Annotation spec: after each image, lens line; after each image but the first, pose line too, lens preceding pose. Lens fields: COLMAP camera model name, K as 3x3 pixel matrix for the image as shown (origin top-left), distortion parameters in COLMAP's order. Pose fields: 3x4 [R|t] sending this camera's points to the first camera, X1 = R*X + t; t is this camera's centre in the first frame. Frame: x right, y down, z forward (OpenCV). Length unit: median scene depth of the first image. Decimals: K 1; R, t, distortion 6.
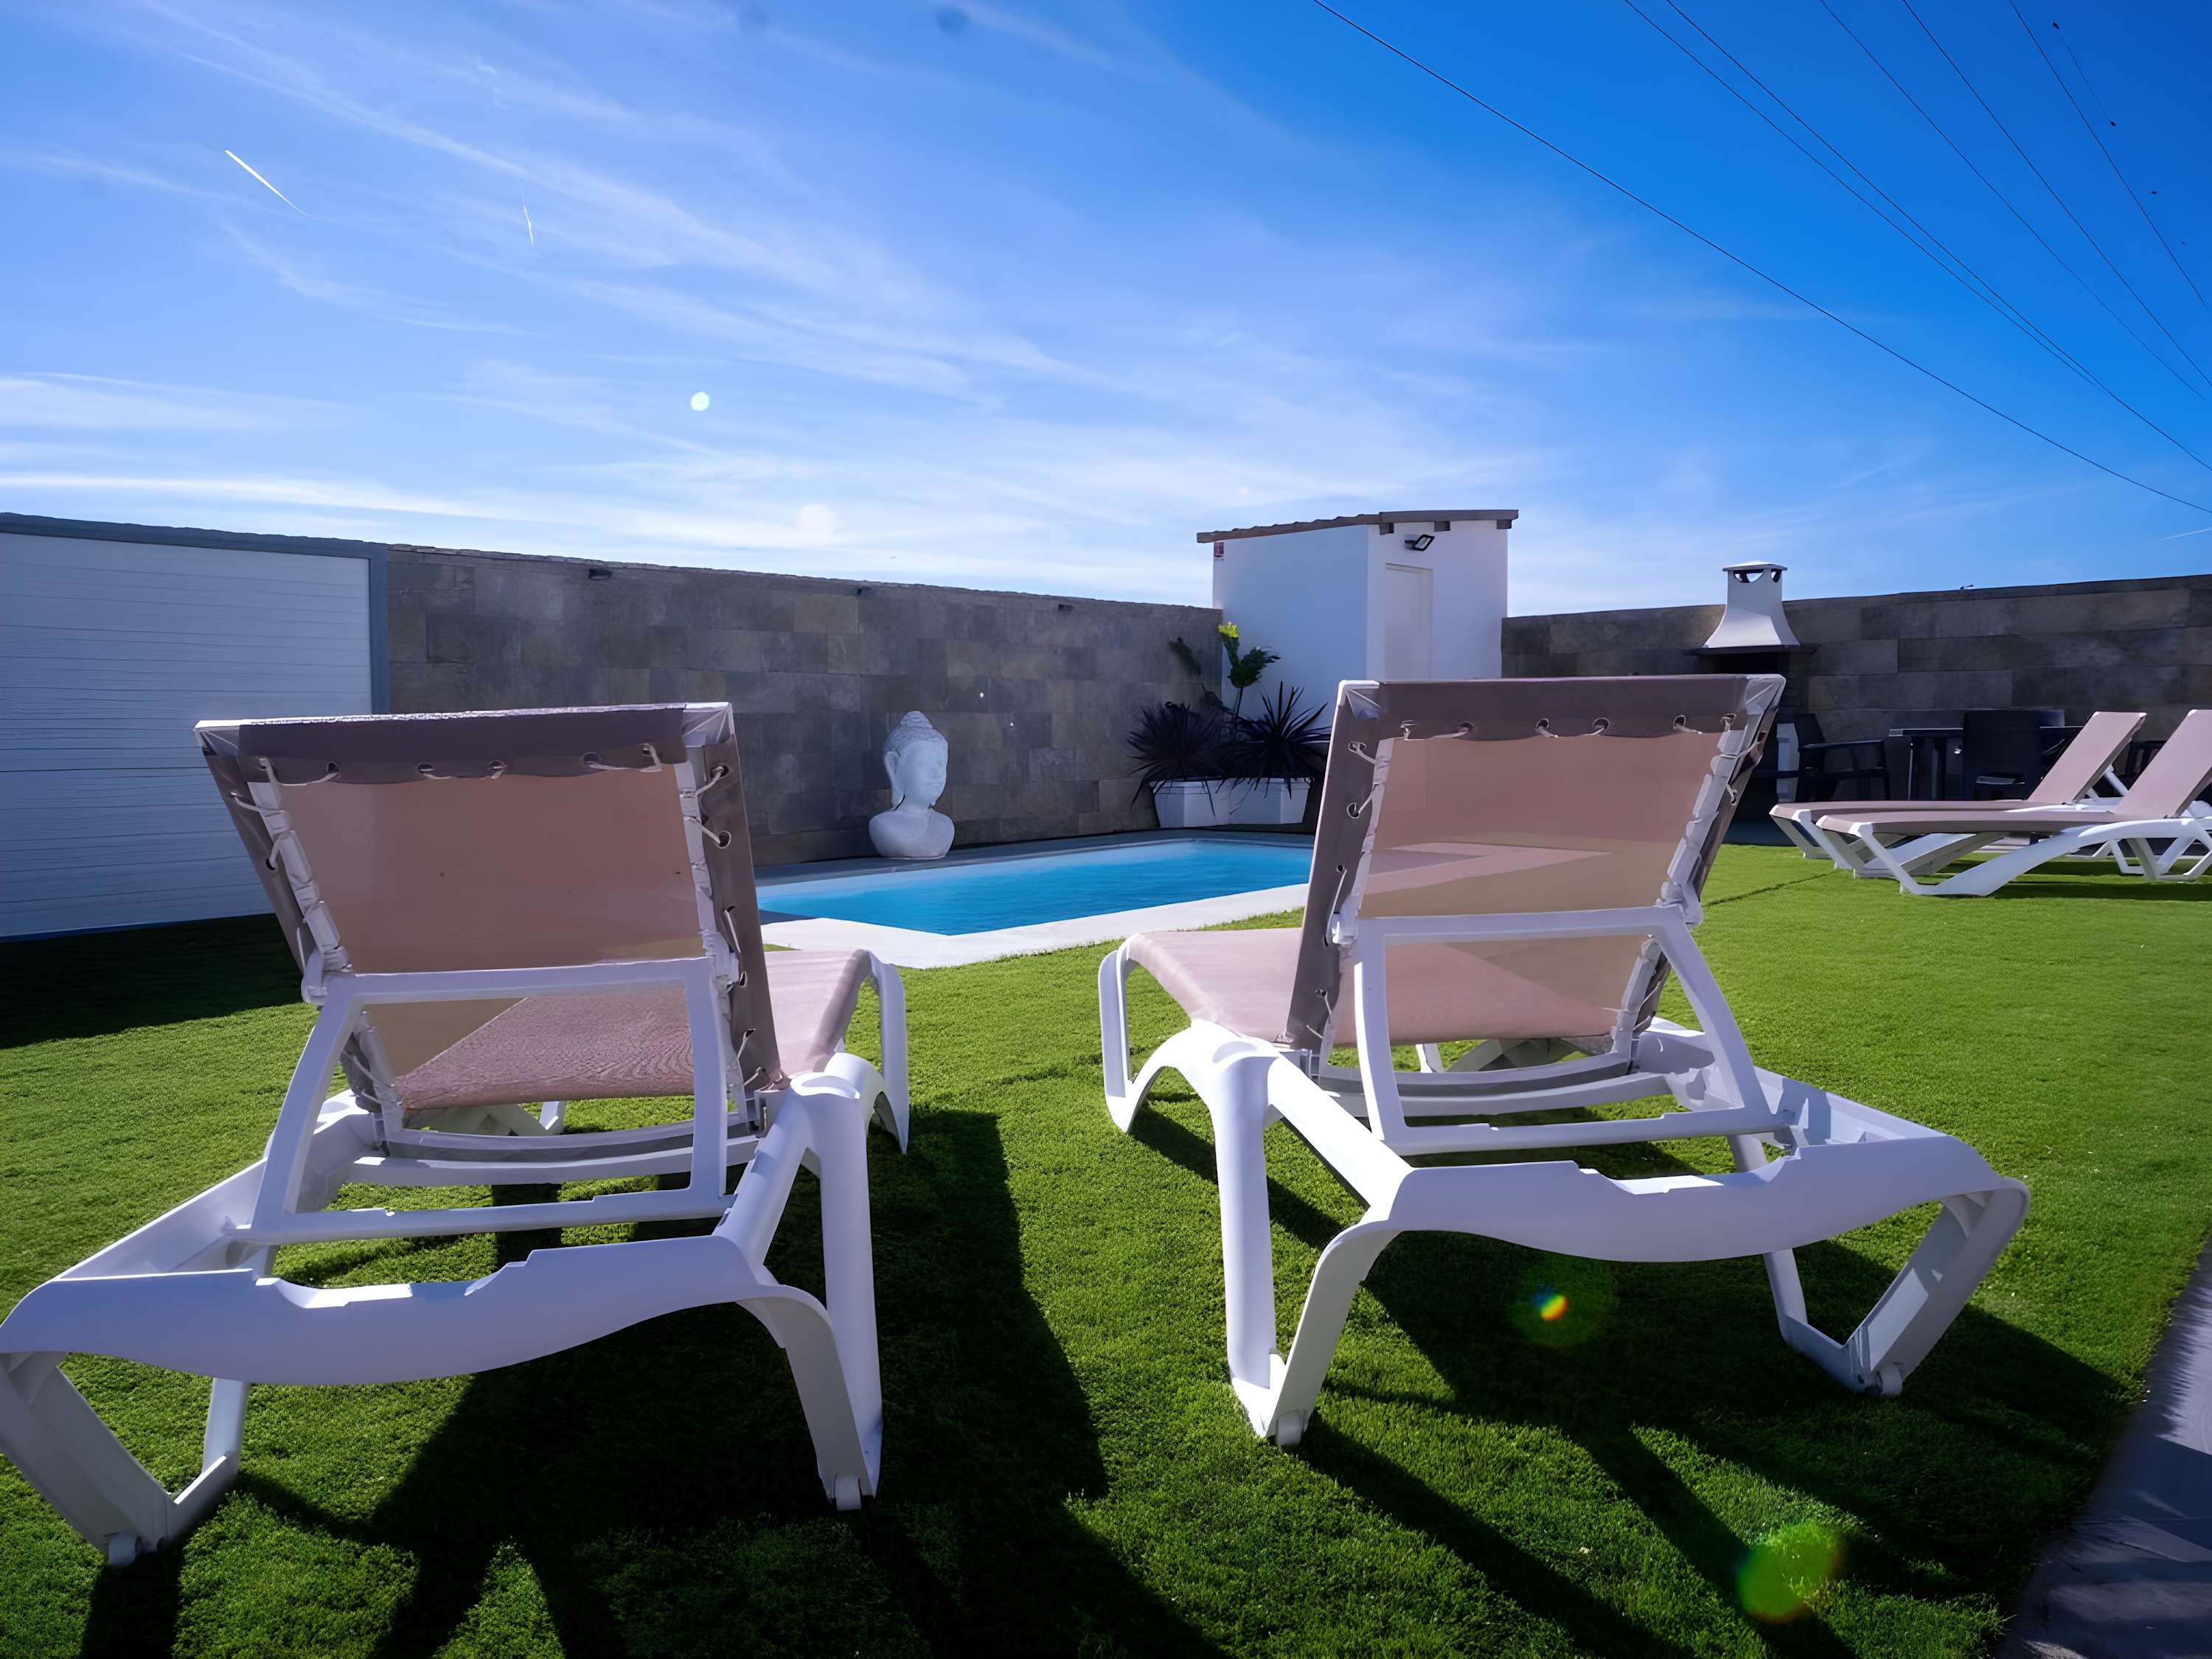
lens RADIAL K [[1546.7, 0, 1106.0], [0, 1546.7, 829.5], [0, 0, 1]] dist [-0.015382, 0.026674]
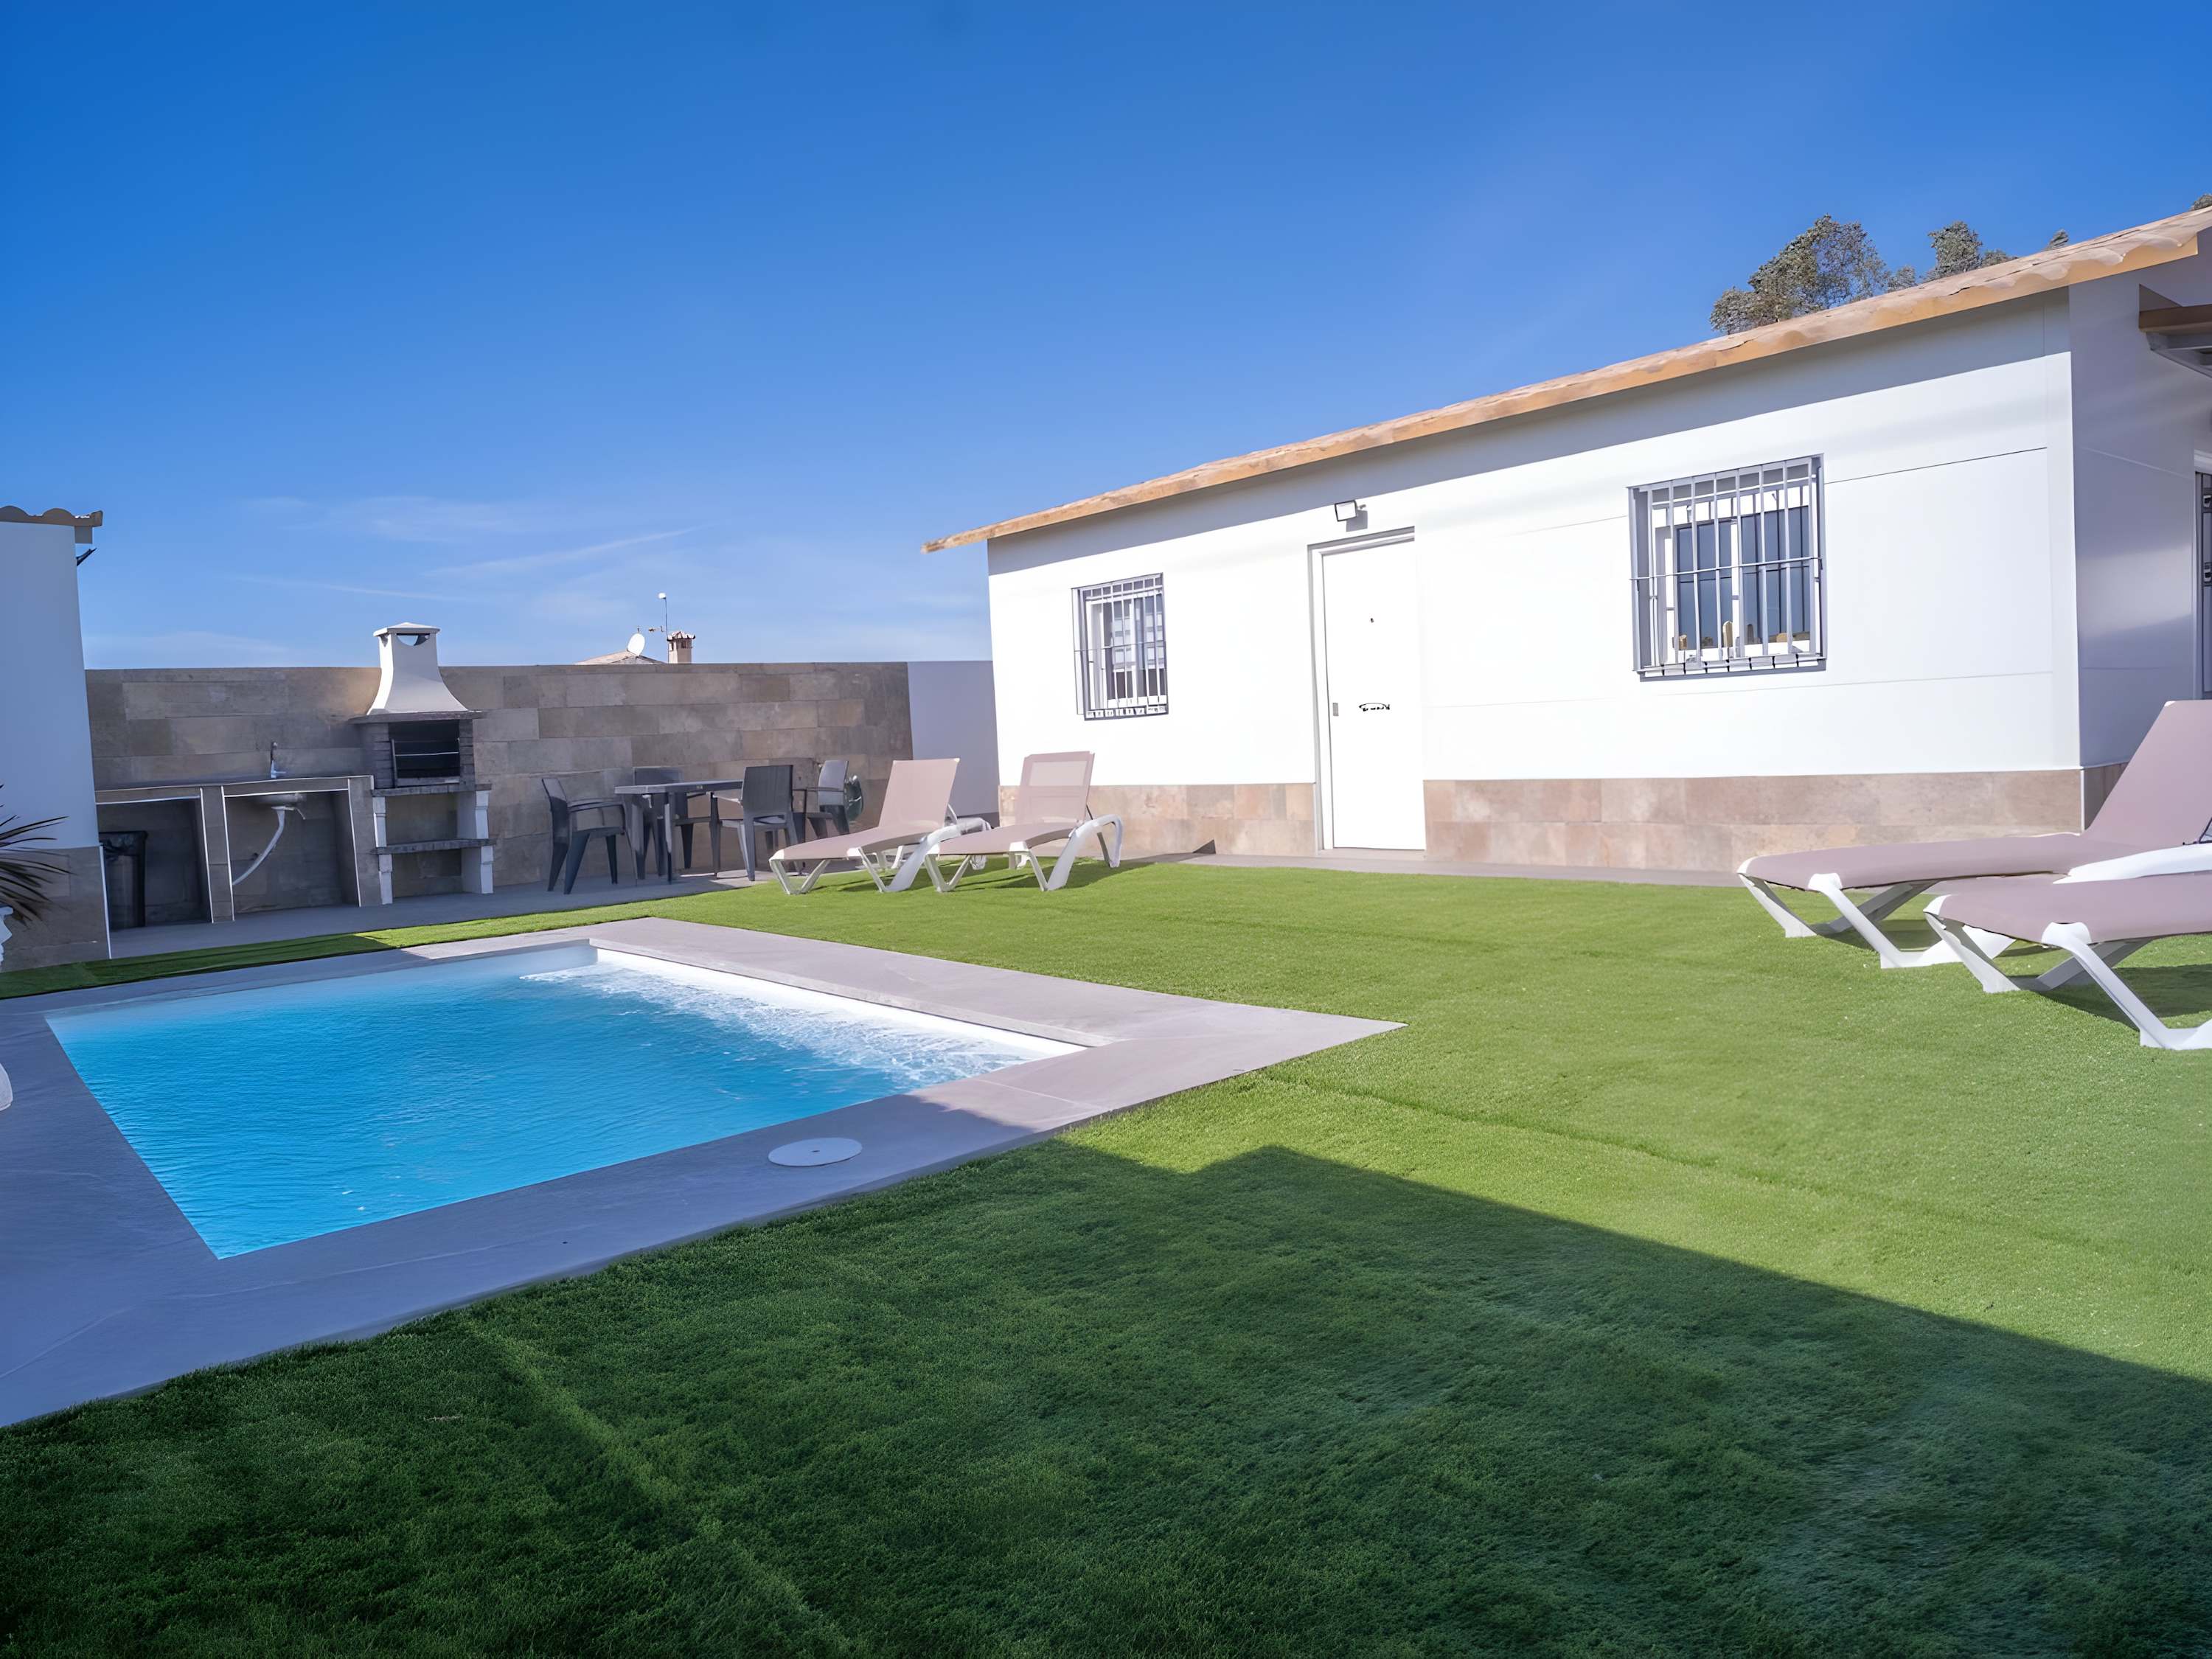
lens RADIAL K [[1428.8, 0, 1121.4], [0, 1428.8, 860.4], [0, 0, 1]] dist [-0.023846, 0.019180]
pose [[0.096223, -0.084408, 0.991774, -0.416067], [0.116226, 0.990534, 0.073027, -0.041955], [-0.988551, 0.108243, 0.105123, 0.489060]]
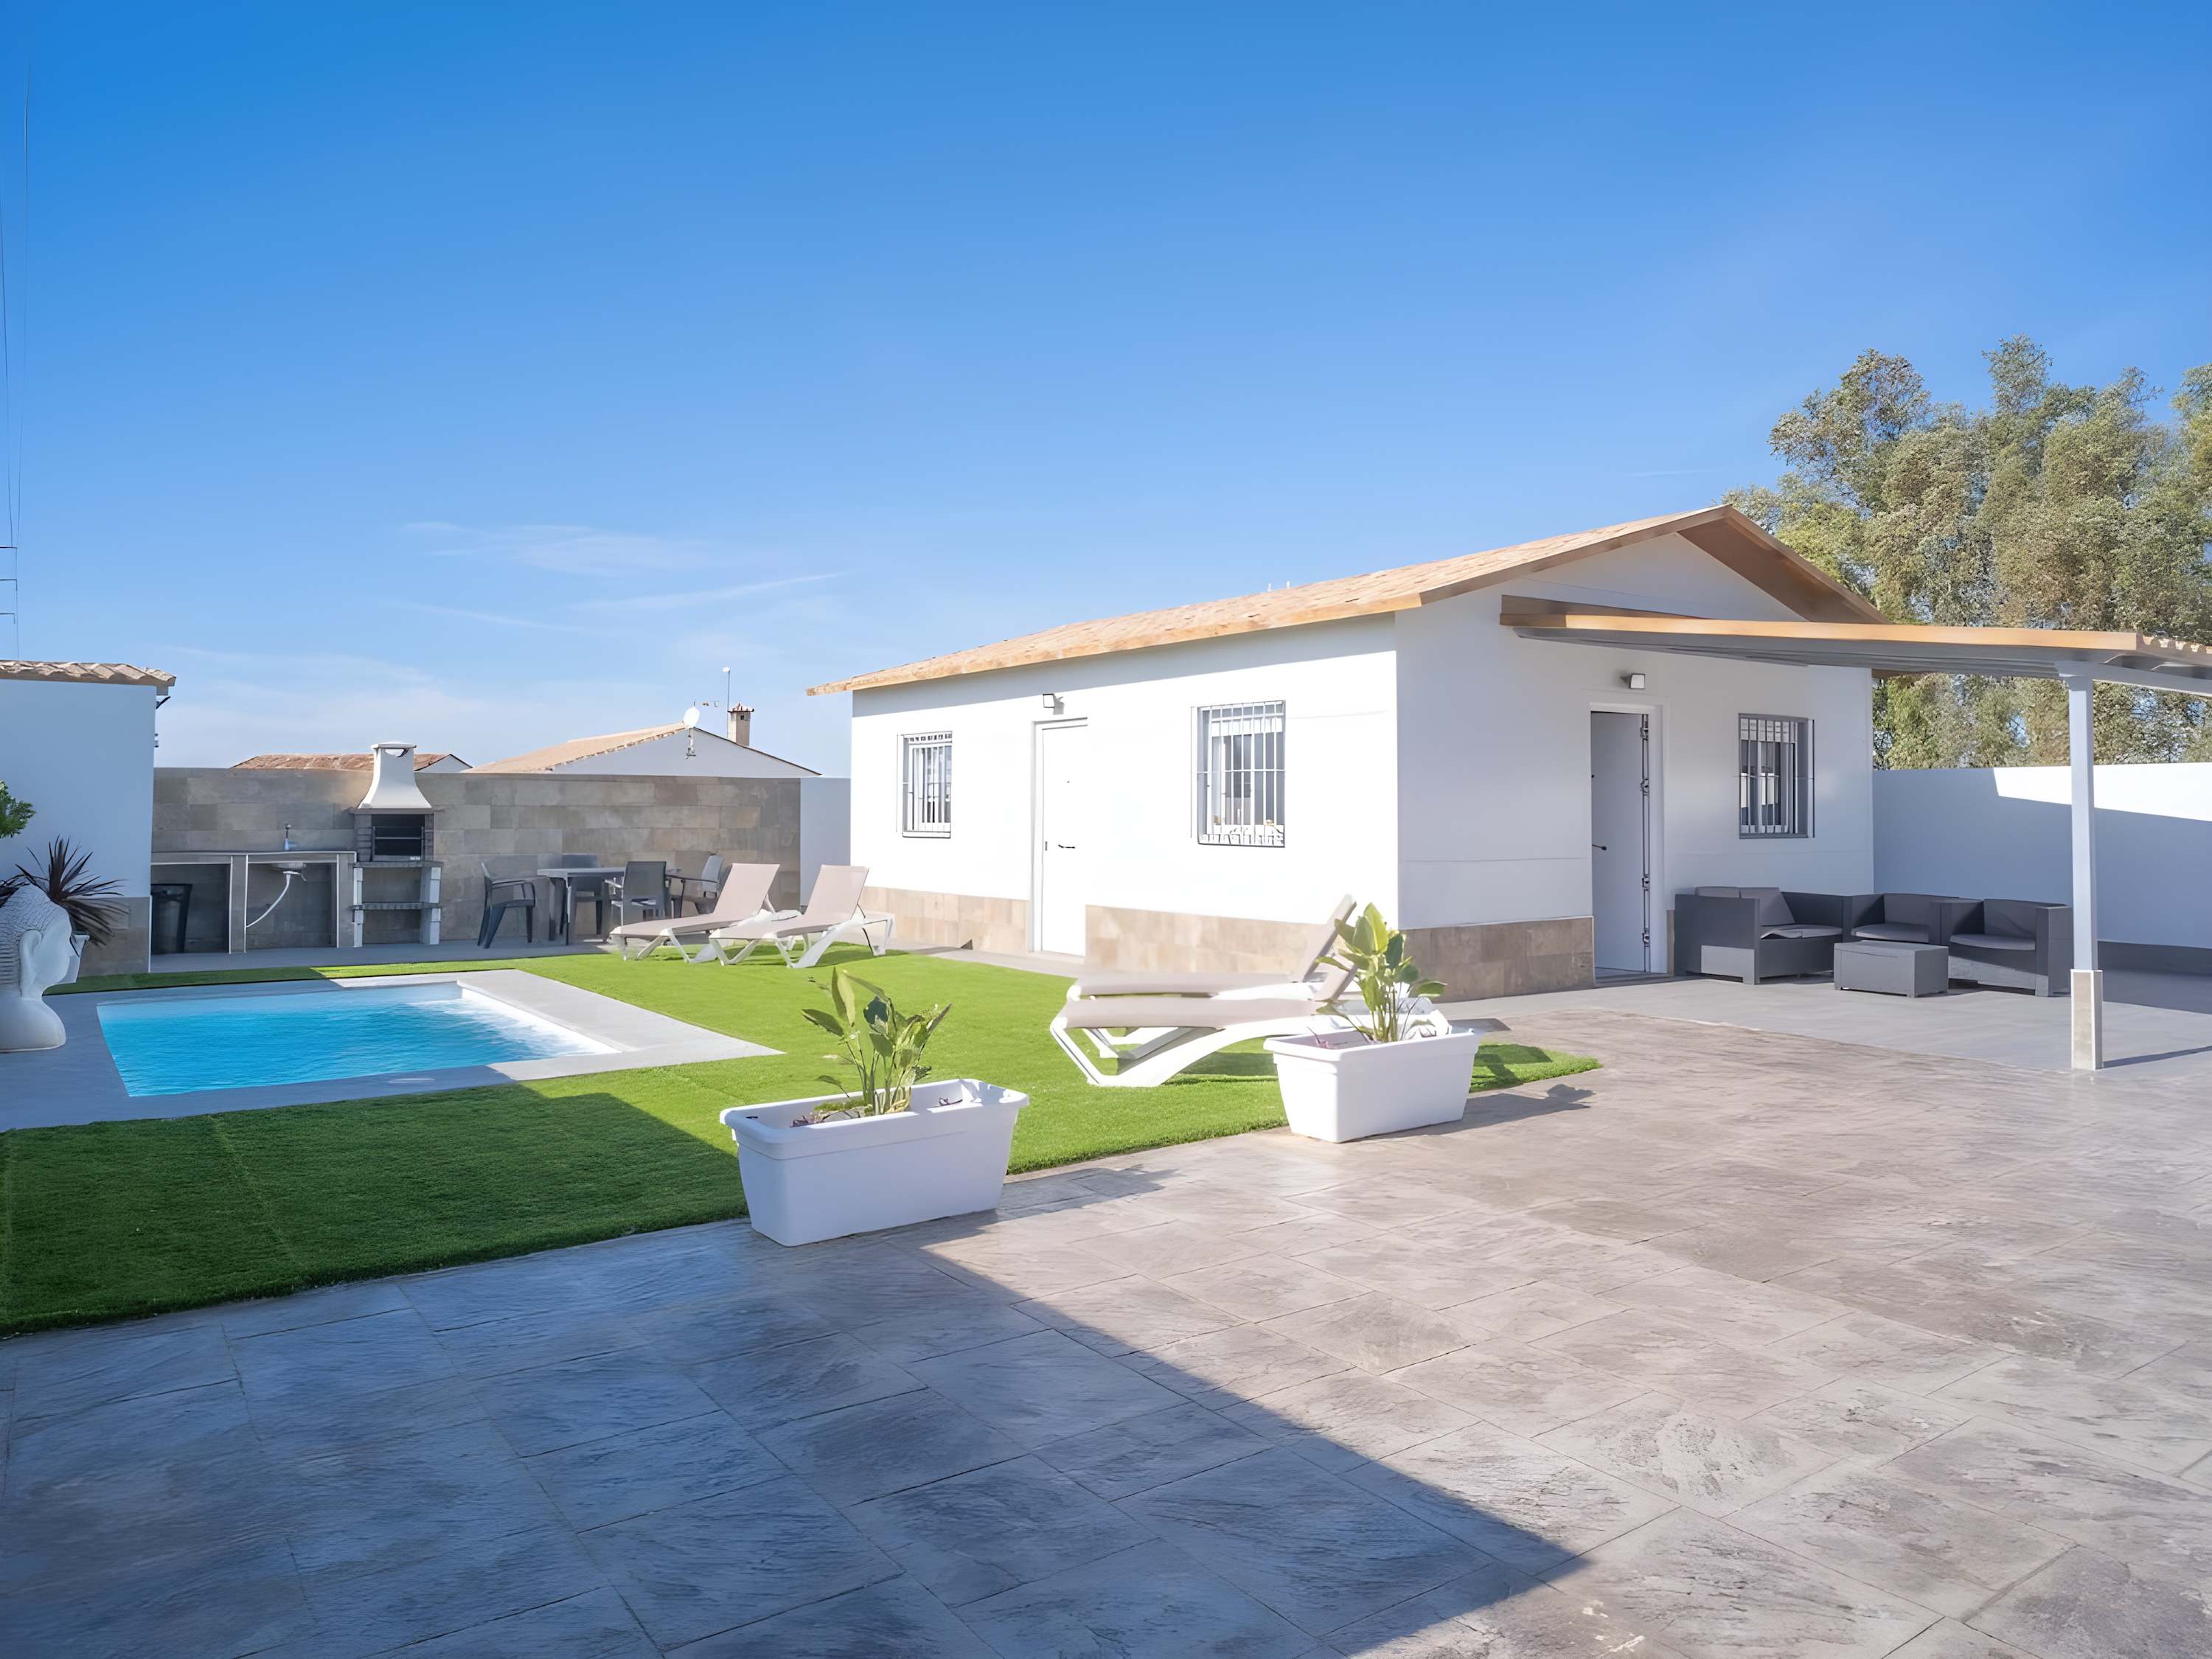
lens RADIAL K [[1546.7, 0, 1106.0], [0, 1546.7, 829.5], [0, 0, 1]] dist [-0.015382, 0.026674]
pose [[0.200445, -0.002824, 0.979701, -0.719672], [0.059804, 0.998166, -0.009358, -0.052444], [-0.977878, 0.060466, 0.200247, 0.166185]]
